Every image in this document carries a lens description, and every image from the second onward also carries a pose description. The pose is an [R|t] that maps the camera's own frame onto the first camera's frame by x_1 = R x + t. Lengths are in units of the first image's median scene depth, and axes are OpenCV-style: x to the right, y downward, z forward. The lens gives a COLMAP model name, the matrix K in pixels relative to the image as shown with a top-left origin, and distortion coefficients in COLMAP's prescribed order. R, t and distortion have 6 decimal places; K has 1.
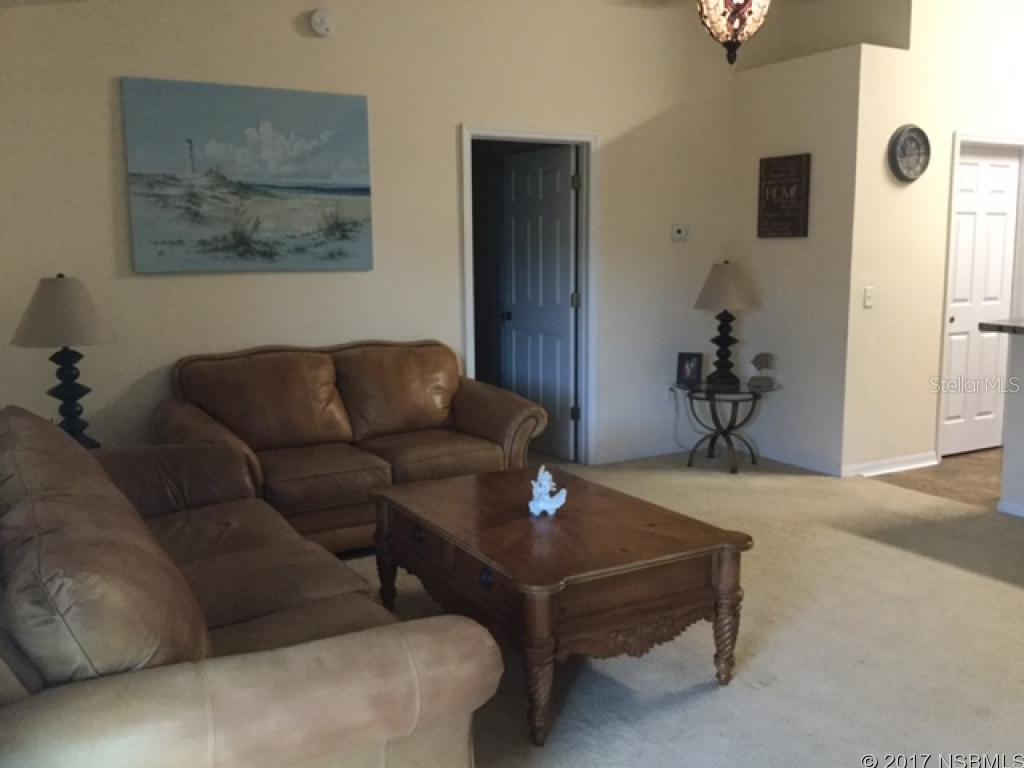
lens RADIAL K [[932.1, 0, 512.3], [0, 932.1, 389.1], [0, 0, 1]] dist [0.132555, -0.224355]
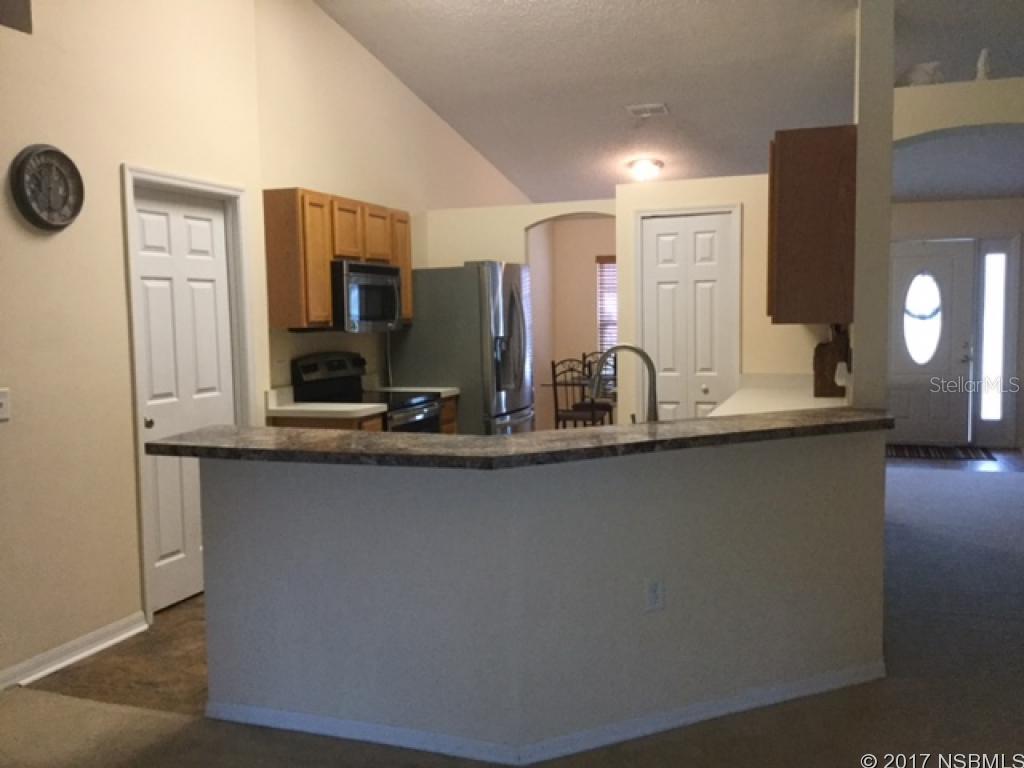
lens RADIAL K [[932.1, 0, 512.3], [0, 932.1, 389.1], [0, 0, 1]] dist [0.132555, -0.224355]
pose [[0.765158, -0.056113, 0.641392, 0.224086], [0.097769, 0.994769, -0.029607, -0.053525], [-0.636375, 0.085362, 0.766642, 0.282229]]
